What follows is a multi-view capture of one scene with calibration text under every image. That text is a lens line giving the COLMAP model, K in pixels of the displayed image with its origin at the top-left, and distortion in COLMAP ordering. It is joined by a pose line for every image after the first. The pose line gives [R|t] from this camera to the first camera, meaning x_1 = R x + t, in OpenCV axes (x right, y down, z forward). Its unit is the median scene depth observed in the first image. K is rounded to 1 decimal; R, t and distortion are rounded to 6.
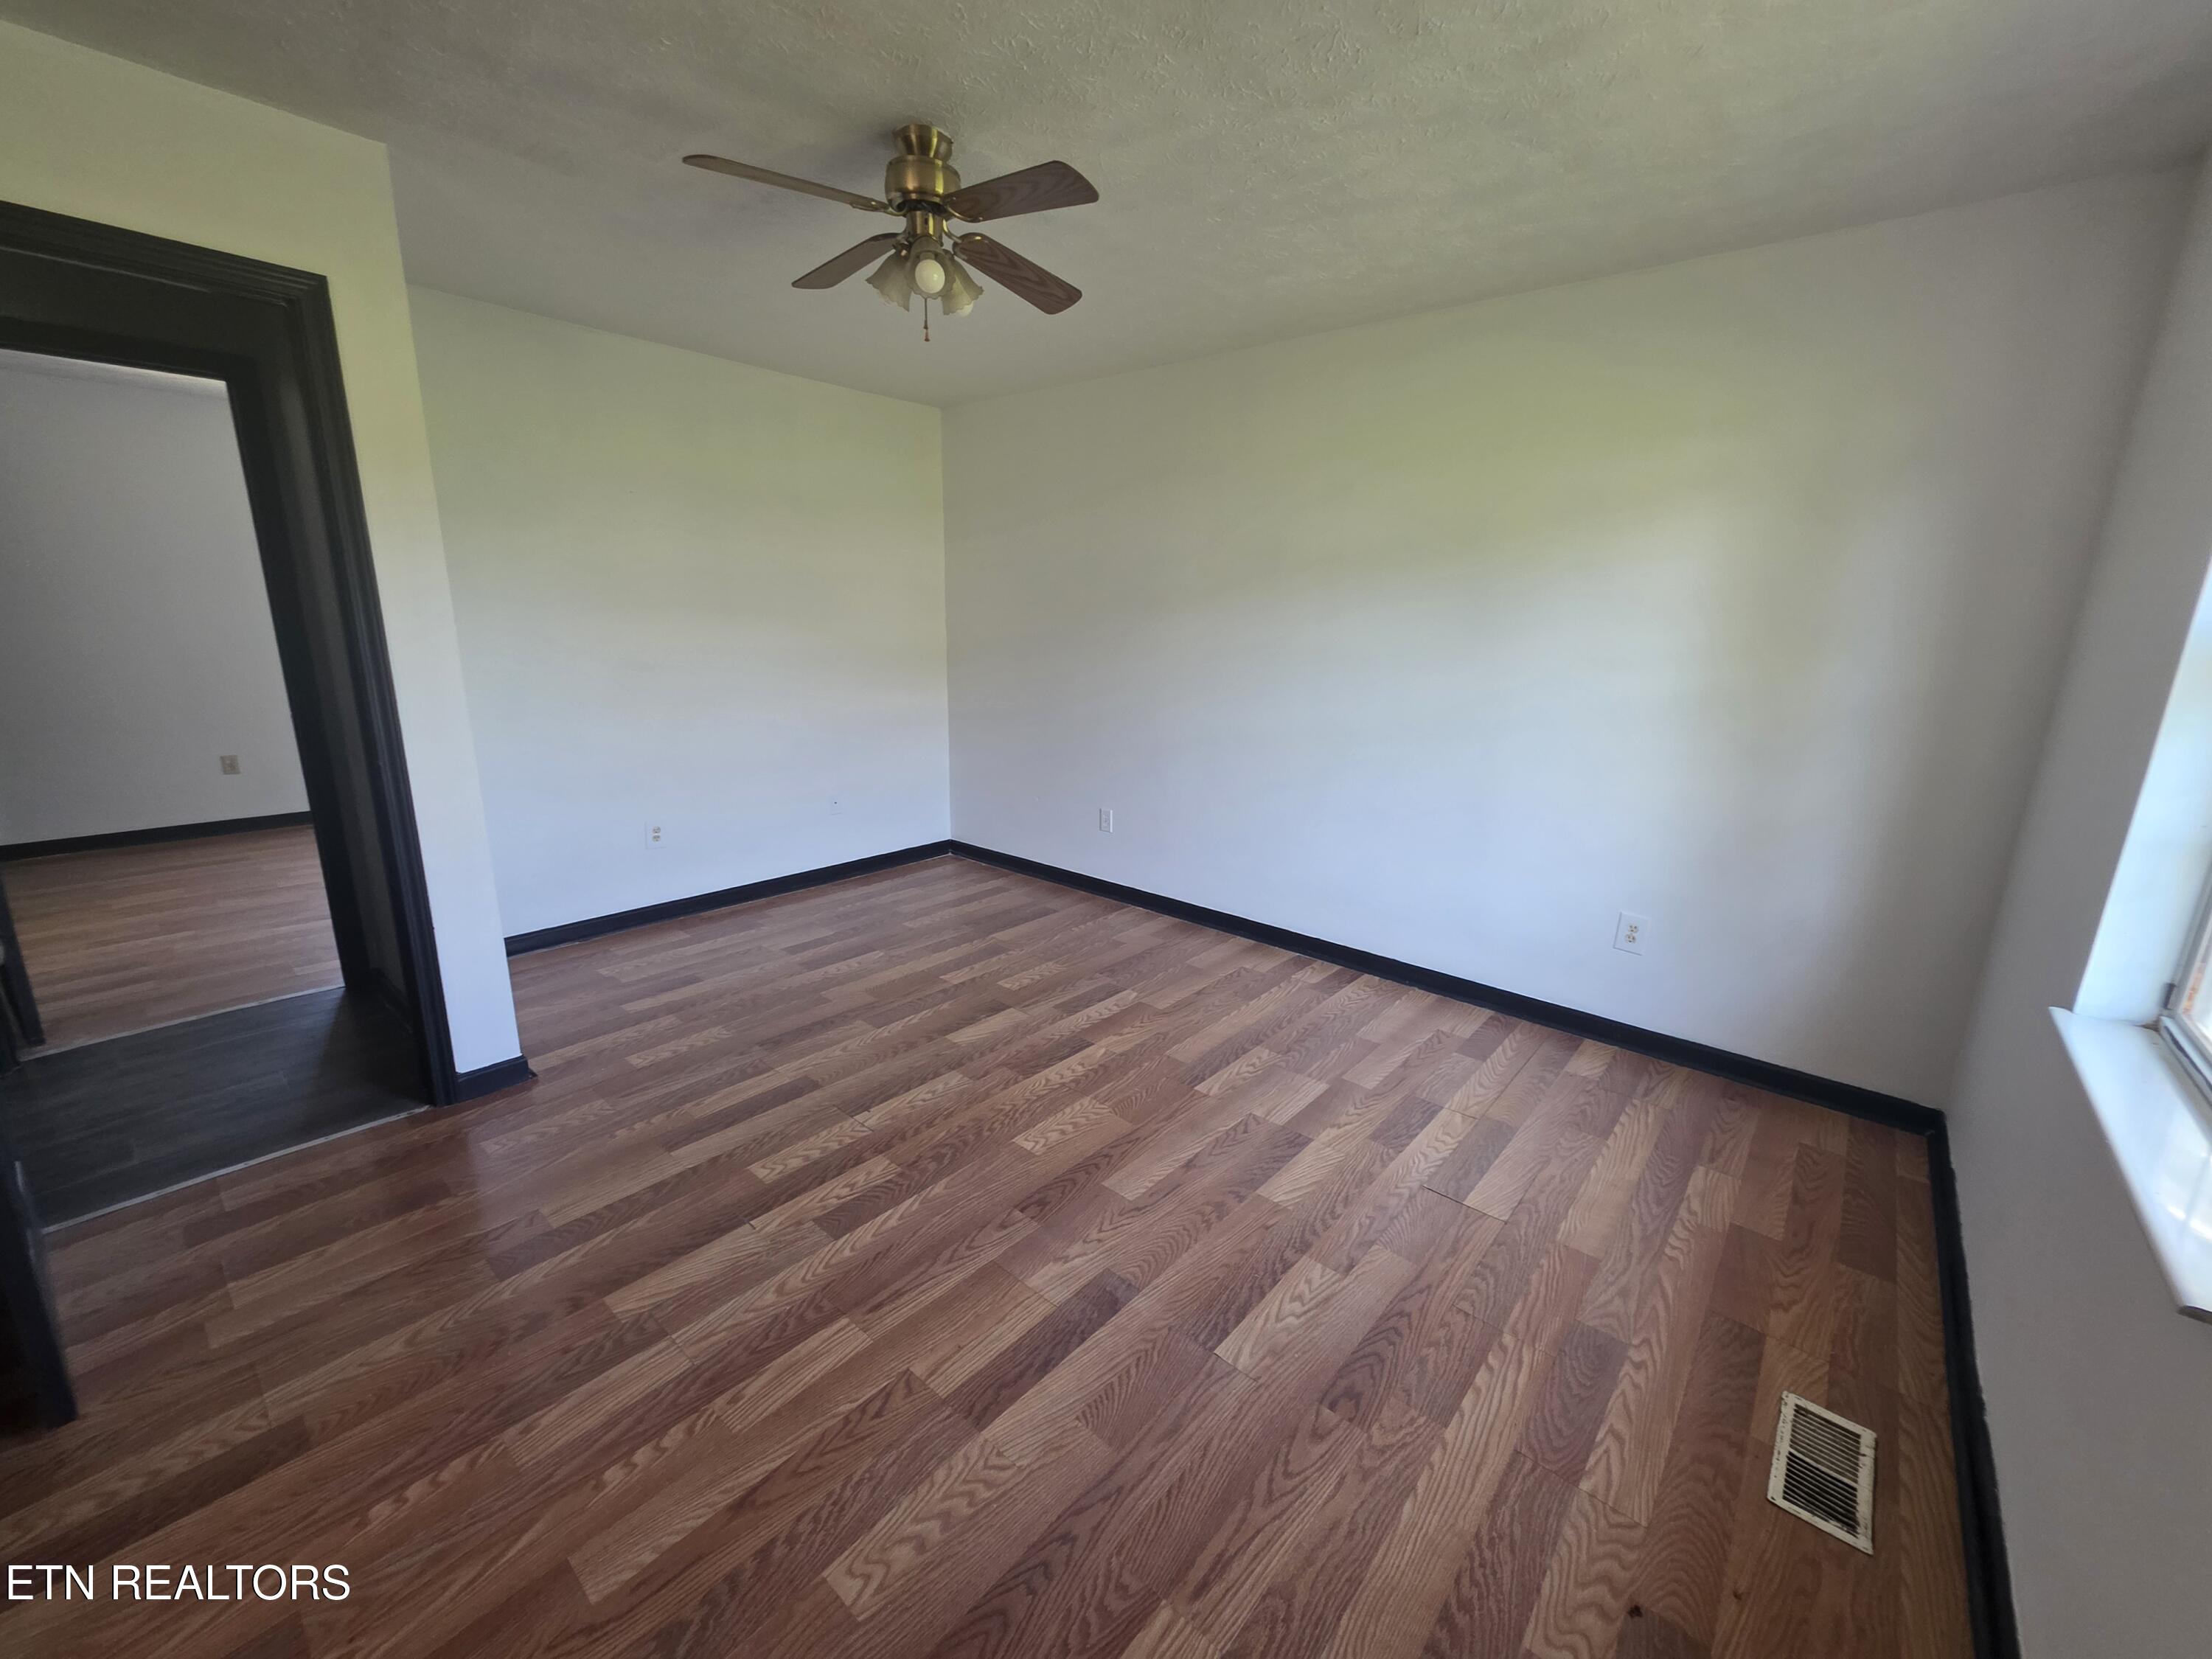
lens RADIAL K [[881.2, 0, 1106.0], [0, 881.2, 829.5], [0, 0, 1]] dist [-0.001450, -0.000735]
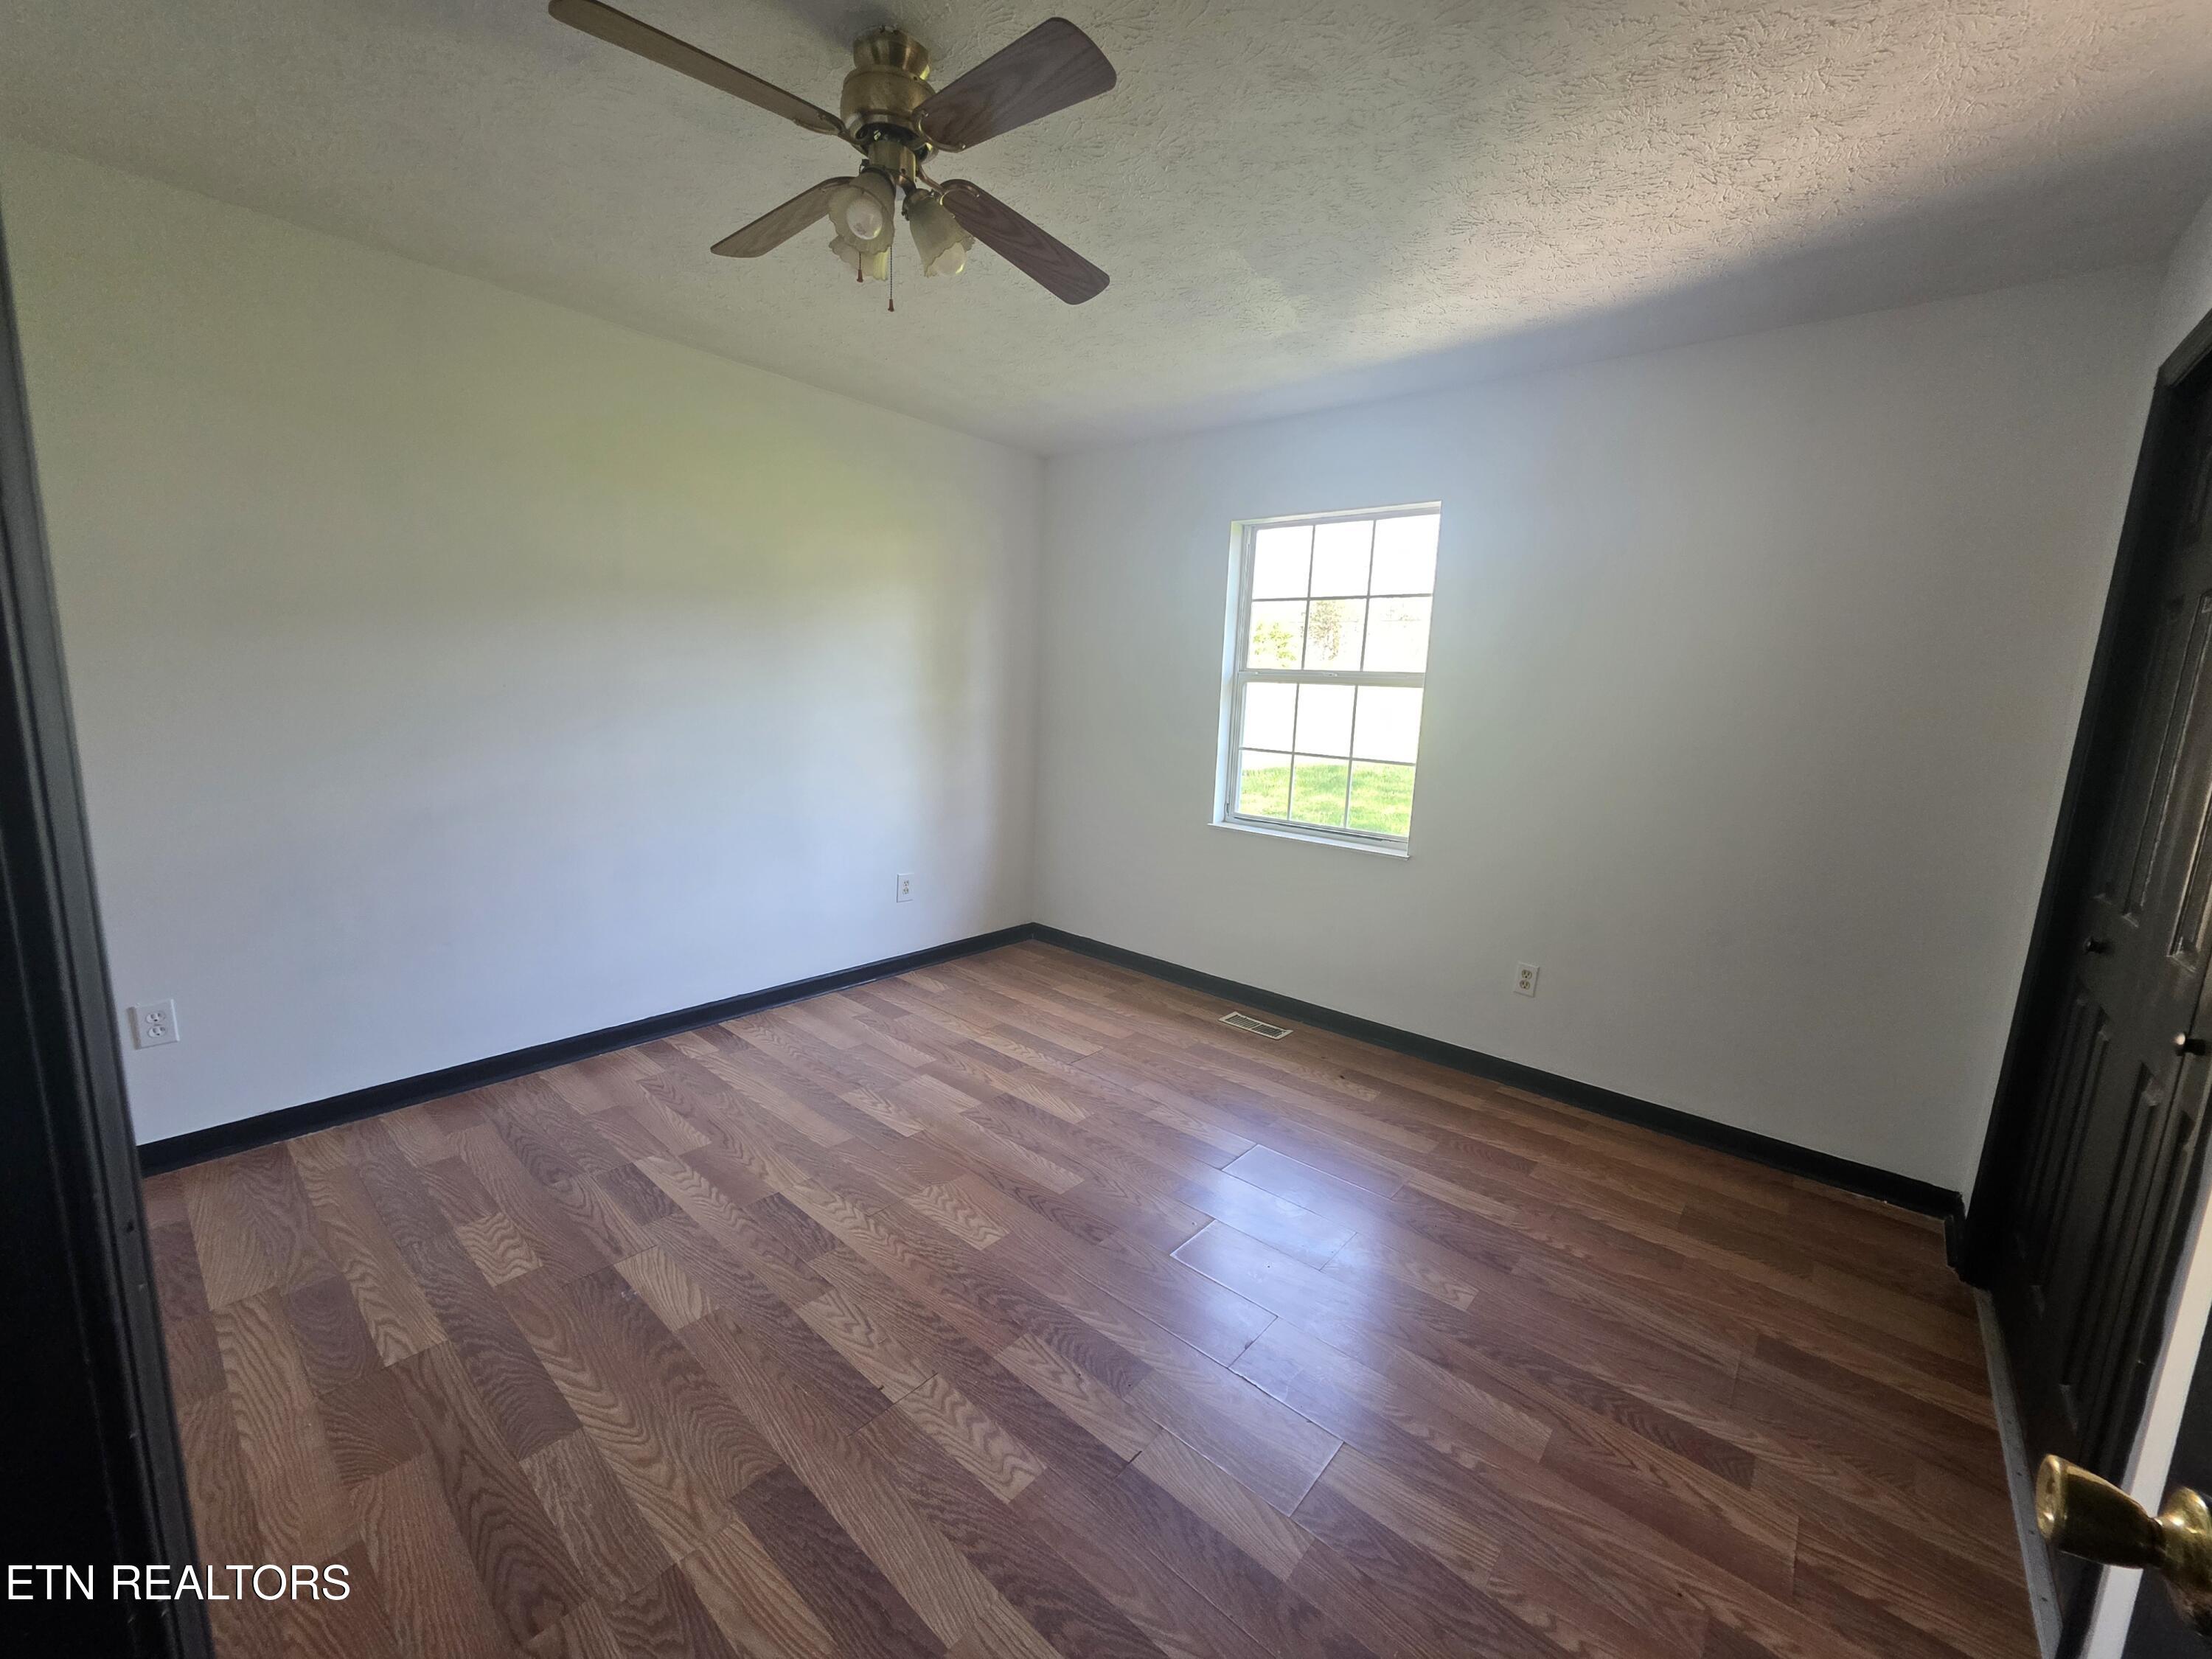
lens RADIAL K [[884.8, 0, 1105.4], [0, 884.8, 822.7], [0, 0, 1]] dist [-0.000788, 0.000049]
pose [[0.000742, -0.184495, 0.982833, -0.798668], [0.197446, 0.963512, 0.180719, -0.180290], [-0.980314, 0.193922, 0.037143, 0.660335]]
